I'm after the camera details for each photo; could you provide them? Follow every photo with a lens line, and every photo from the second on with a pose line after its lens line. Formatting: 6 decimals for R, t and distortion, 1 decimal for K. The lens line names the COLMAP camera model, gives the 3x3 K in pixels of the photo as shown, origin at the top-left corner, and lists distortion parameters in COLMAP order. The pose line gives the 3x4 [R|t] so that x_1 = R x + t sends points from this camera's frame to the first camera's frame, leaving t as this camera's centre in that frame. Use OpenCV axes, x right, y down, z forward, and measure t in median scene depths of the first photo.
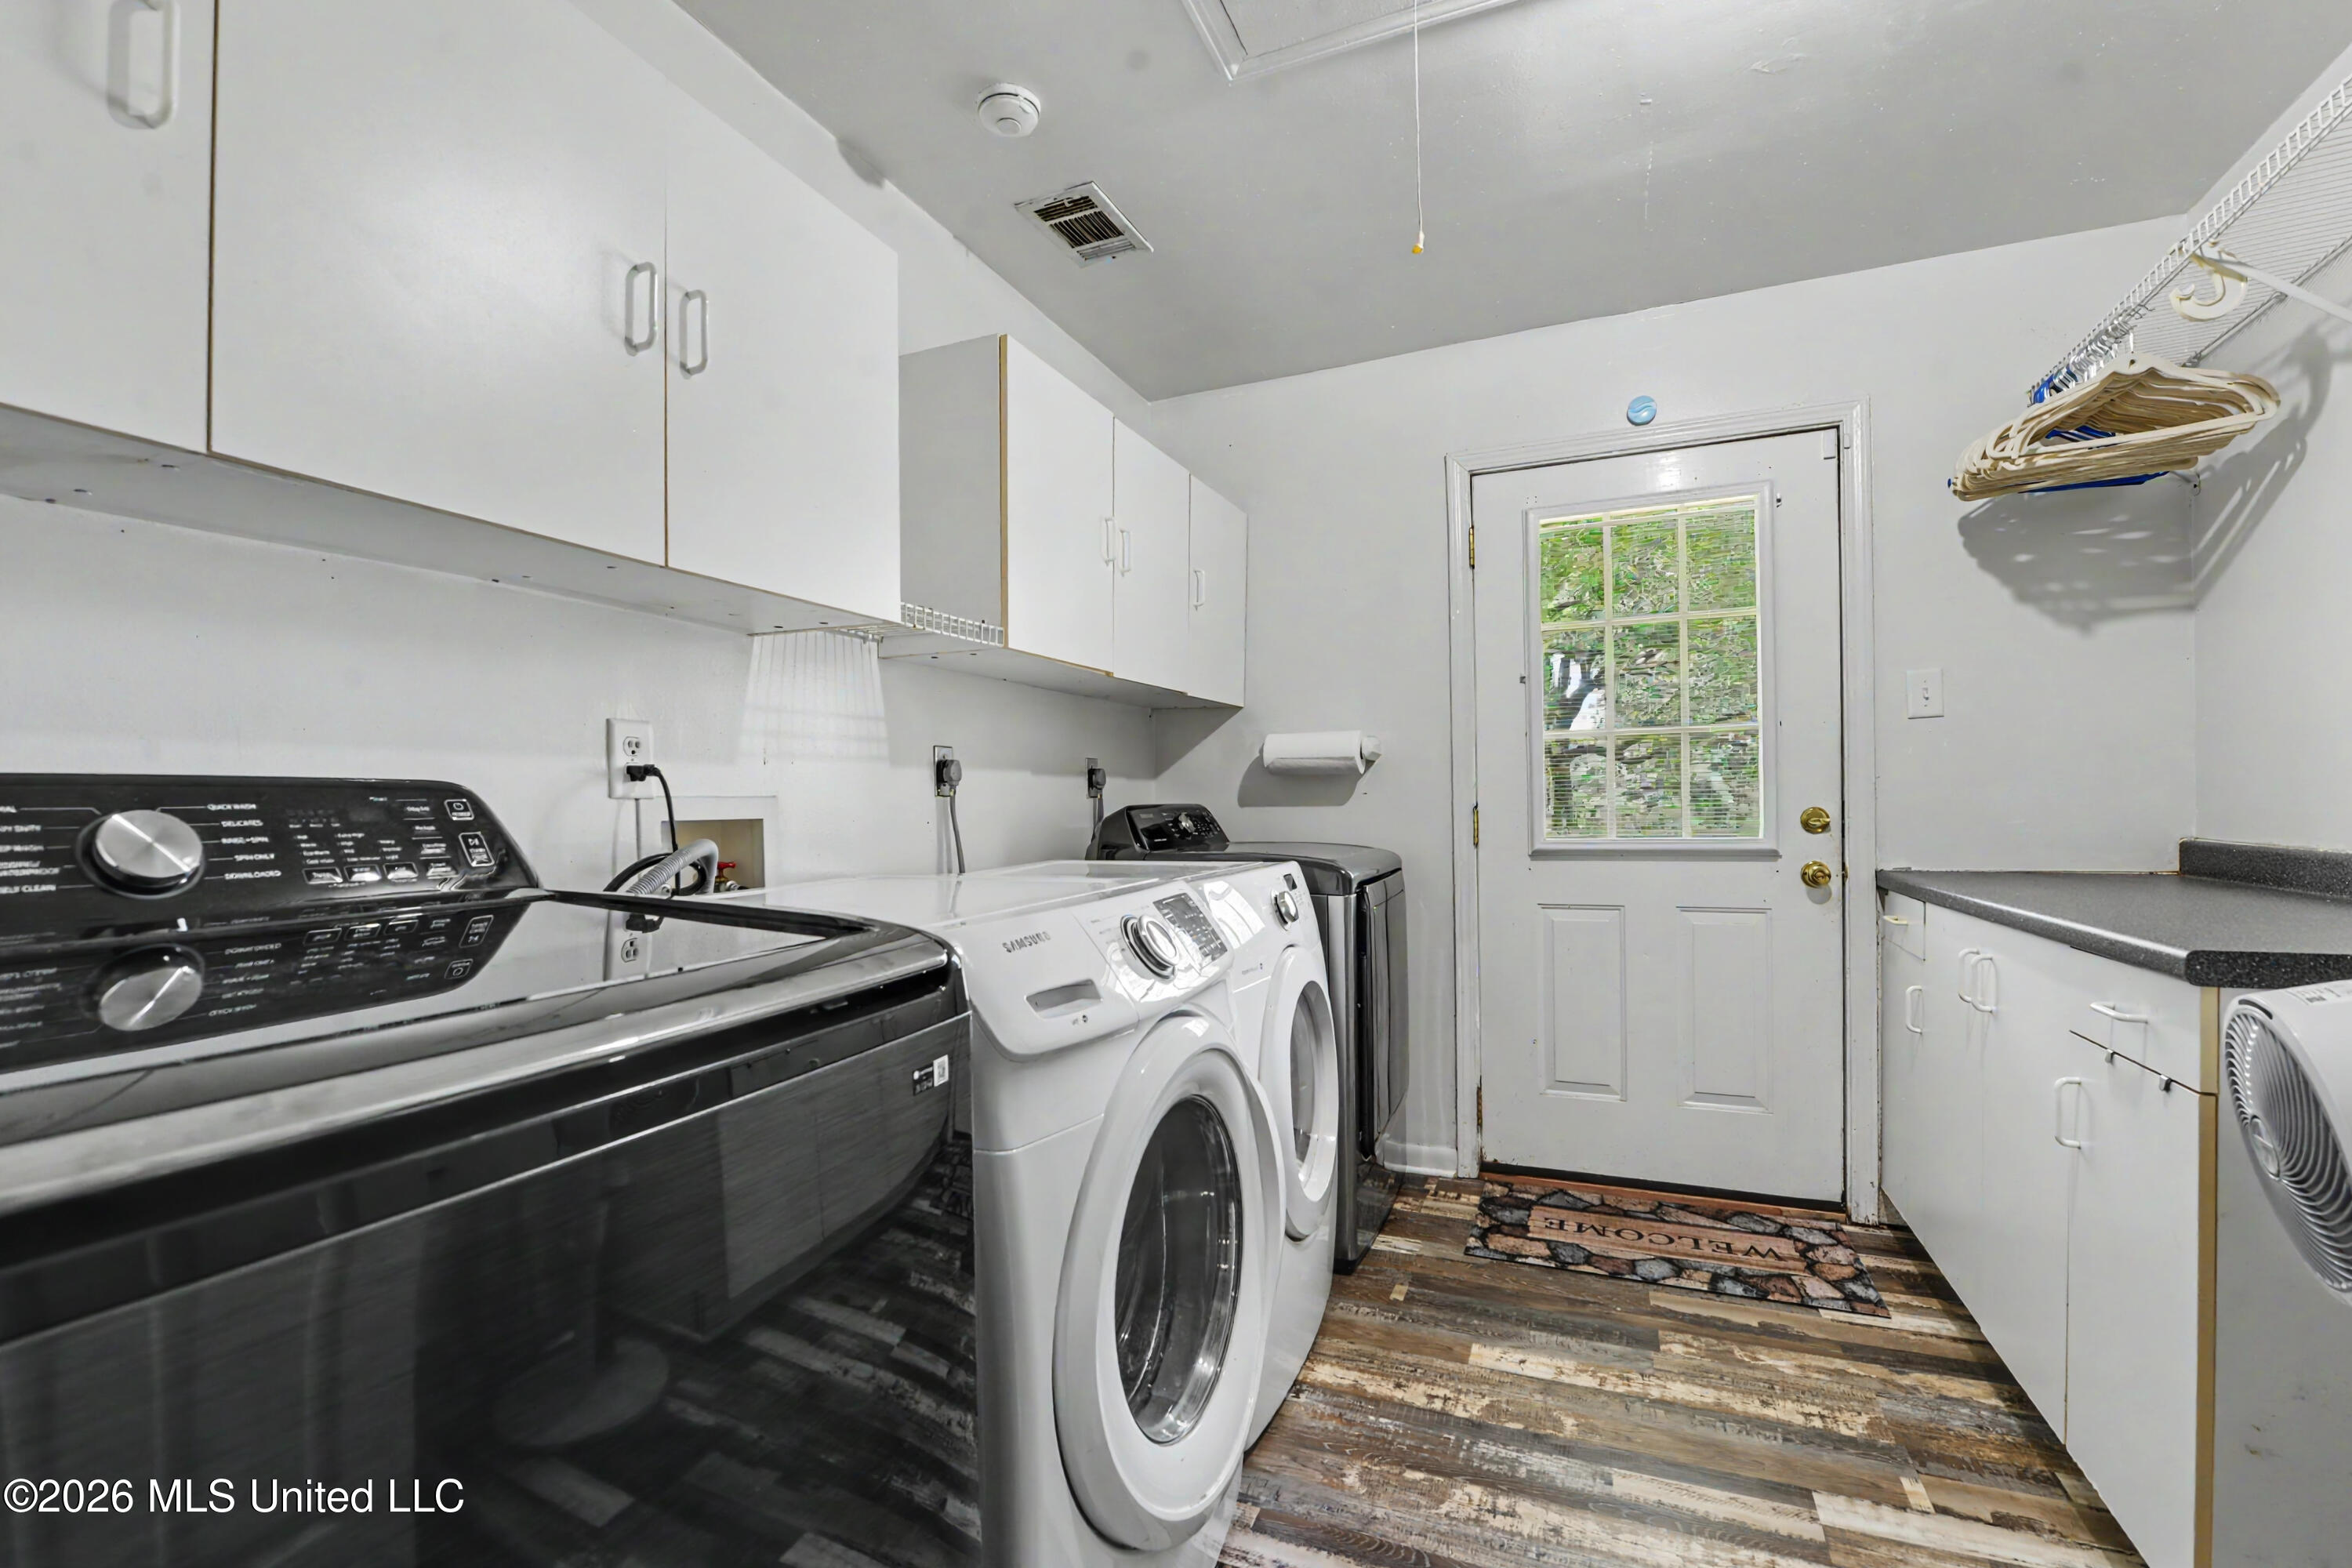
lens RADIAL K [[1021.6, 0, 1179.6], [0, 1021.6, 800.5], [0, 0, 1]] dist [-0.018365, 0.000034]
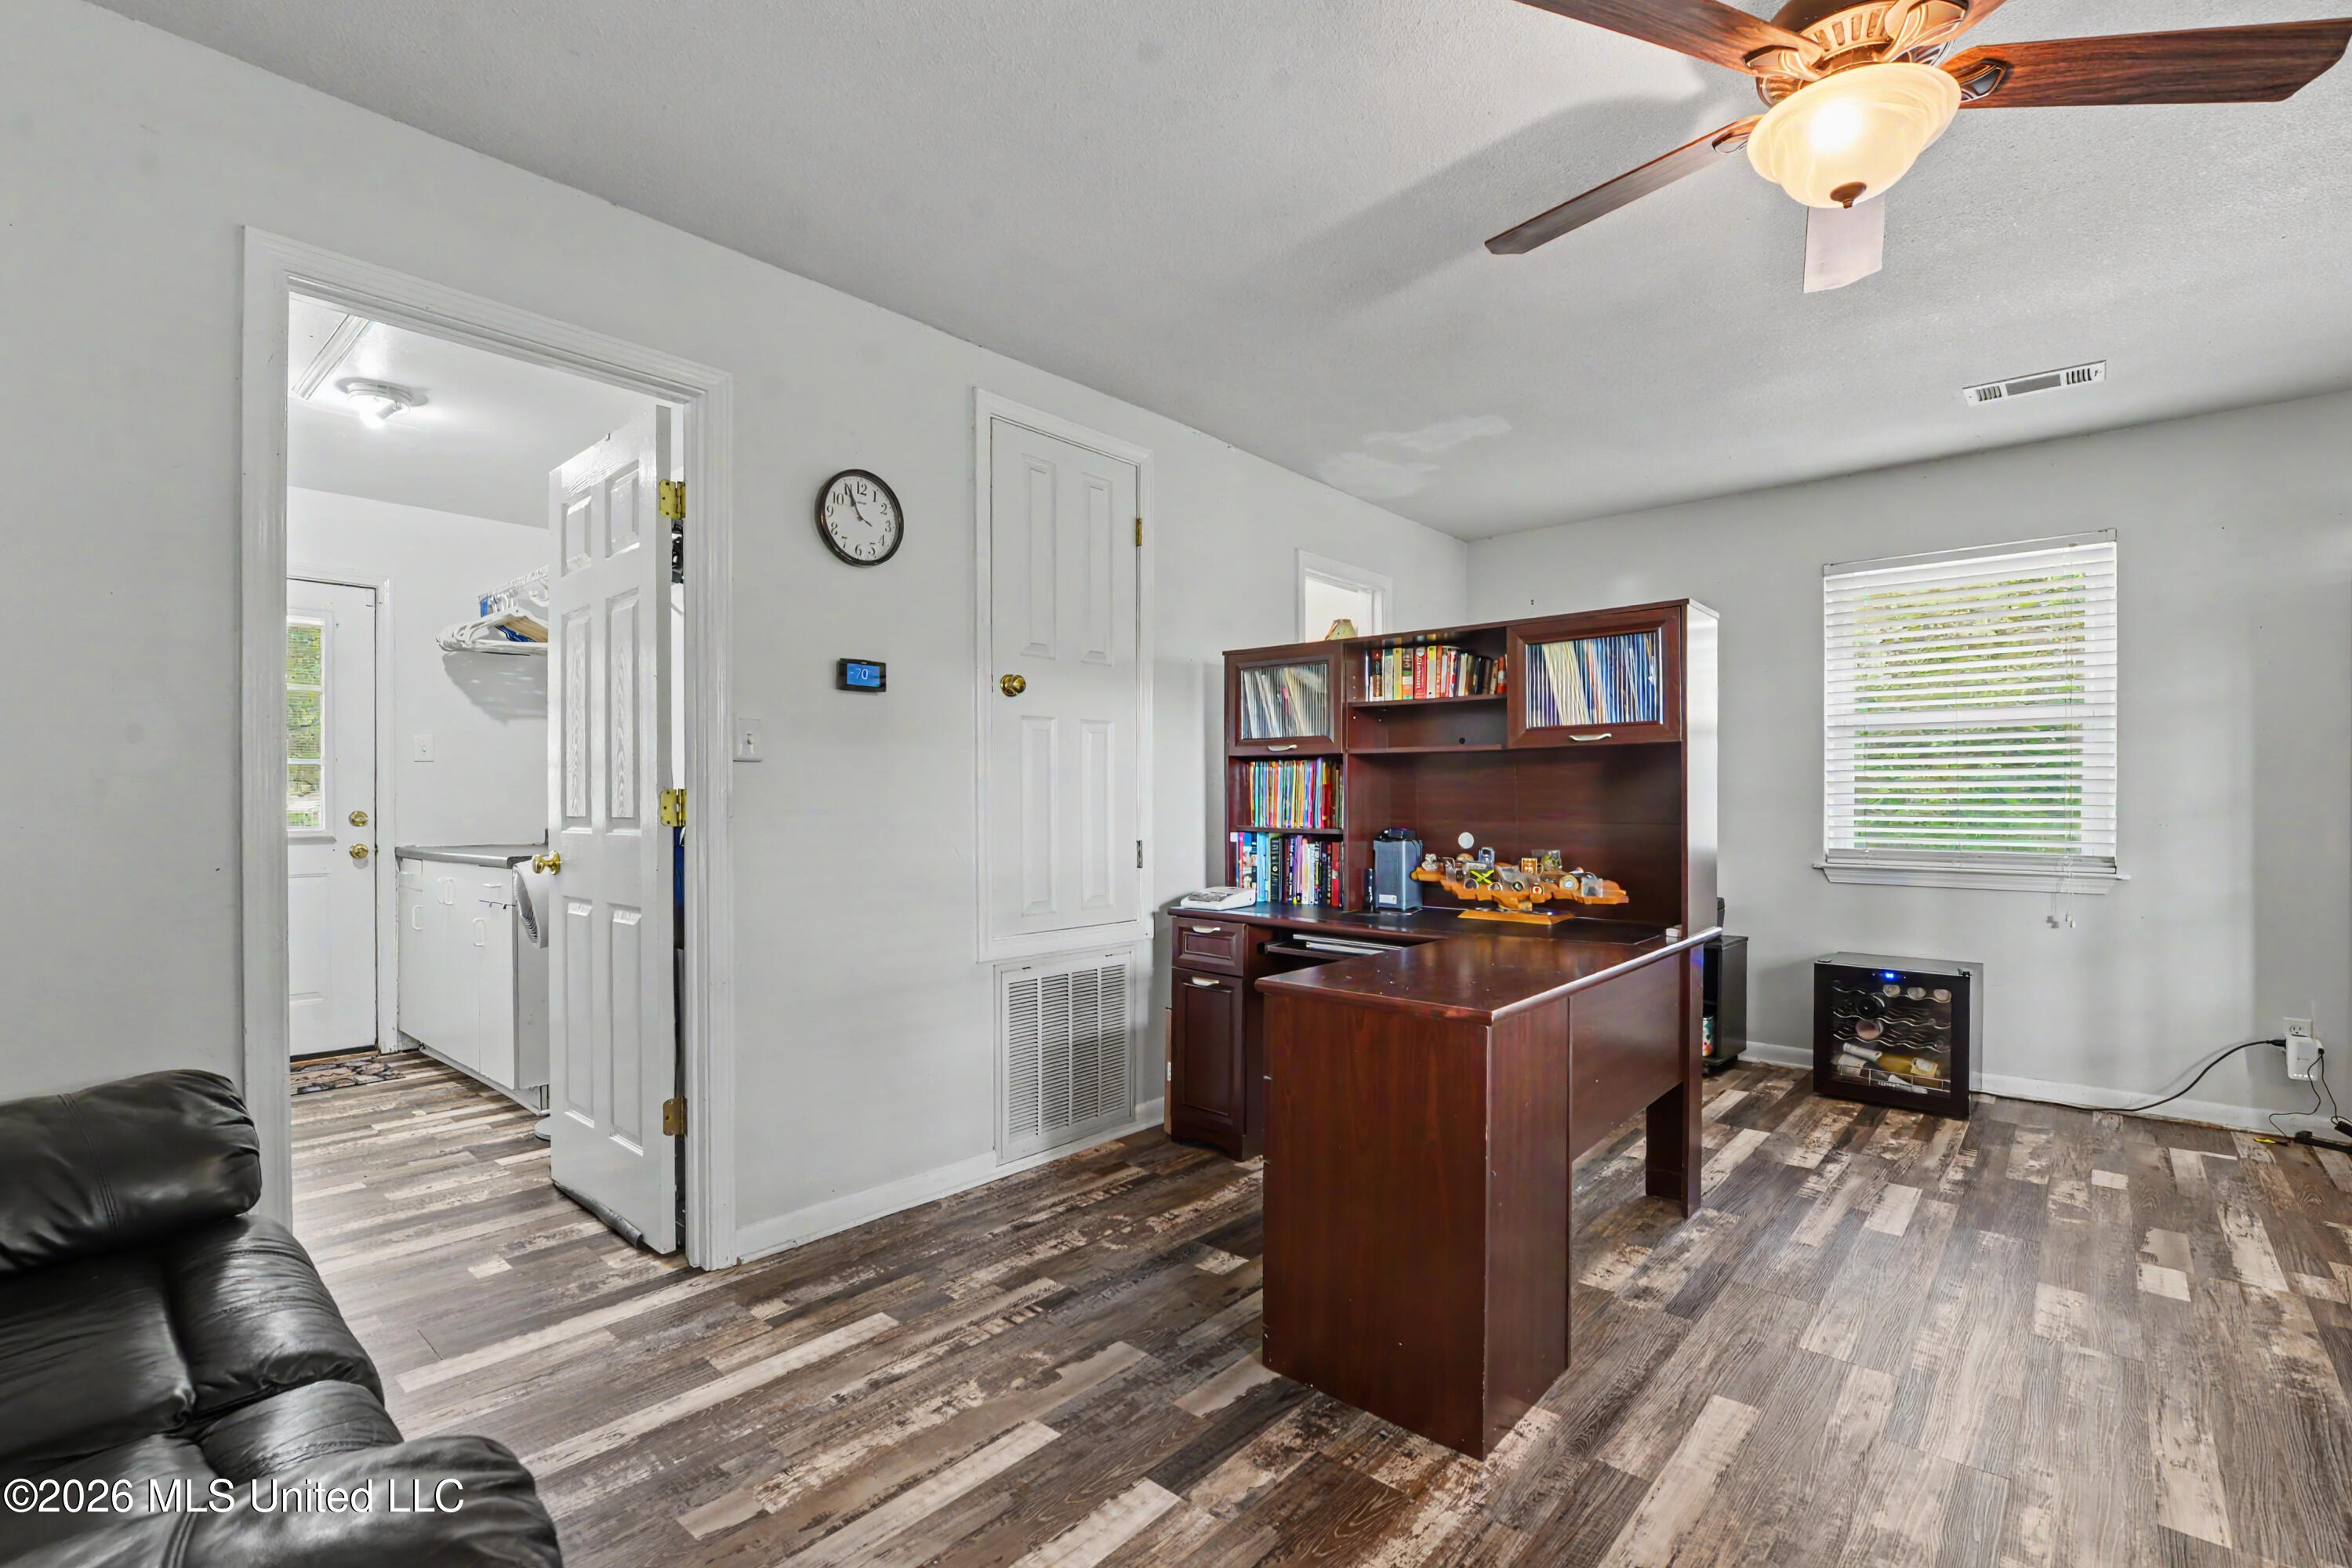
lens RADIAL K [[1060.8, 0, 1179.2], [0, 1060.8, 804.3], [0, 0, 1]] dist [-0.013613, -0.000450]
pose [[0.316042, 0.006044, 0.948726, -0.621076], [0.000627, 0.999978, -0.006579, 0.008179], [-0.948745, 0.002675, 0.316032, -0.874569]]
